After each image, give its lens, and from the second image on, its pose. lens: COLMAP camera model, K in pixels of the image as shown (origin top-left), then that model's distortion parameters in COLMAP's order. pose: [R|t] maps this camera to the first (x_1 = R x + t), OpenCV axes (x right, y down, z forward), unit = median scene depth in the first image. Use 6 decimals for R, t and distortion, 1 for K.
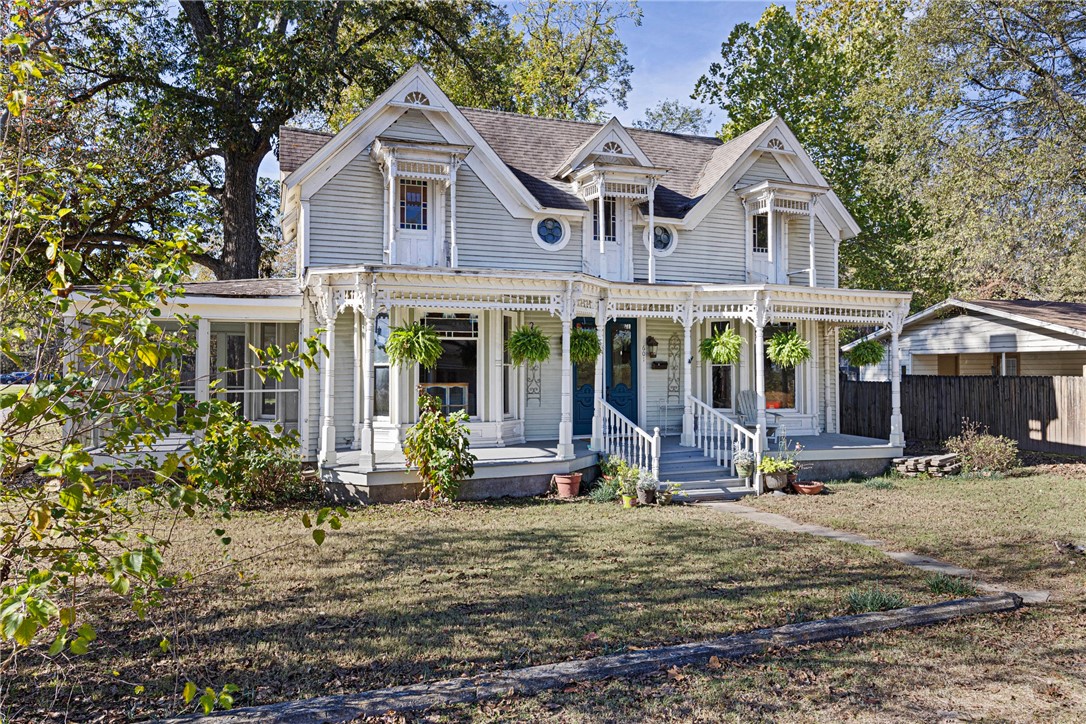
lens RADIAL K [[730.4, 0, 541.8], [0, 730.4, 365.8], [0, 0, 1]] dist [0.000915, 0.002161]
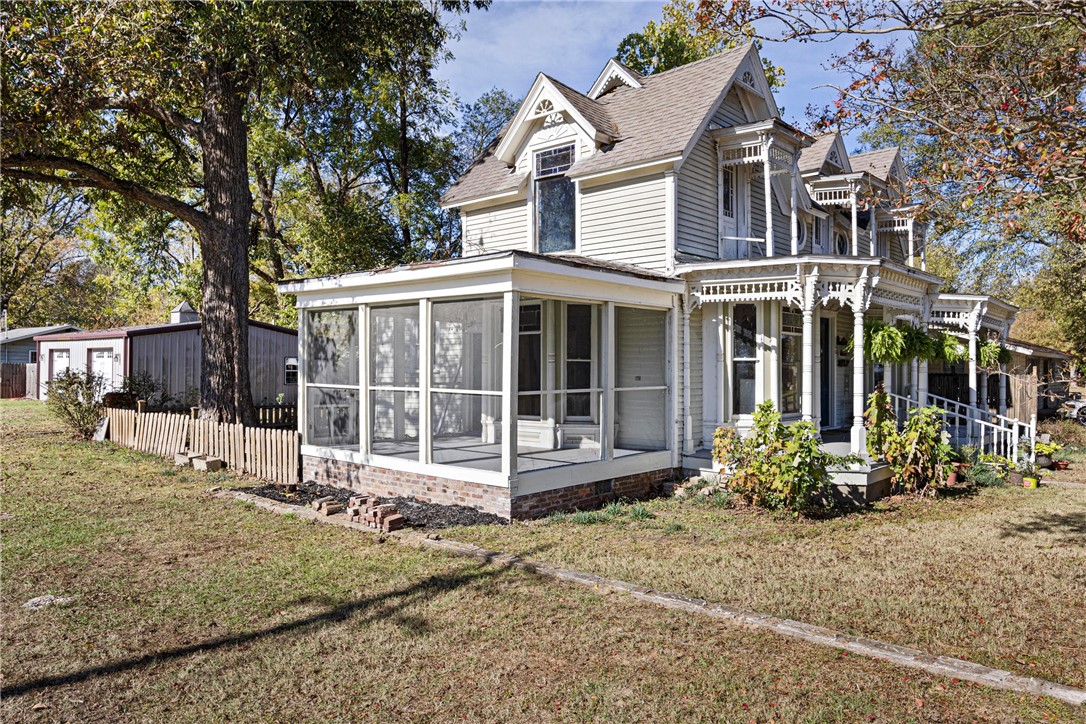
lens RADIAL K [[730.4, 0, 536.8], [0, 730.4, 363.7], [0, 0, 1]] dist [0.000915, 0.002161]
pose [[0.890229, 0.011188, 0.455375, -0.779446], [-0.014833, 0.999880, 0.004430, 0.003580], [-0.455271, -0.010698, 0.890289, 0.244697]]
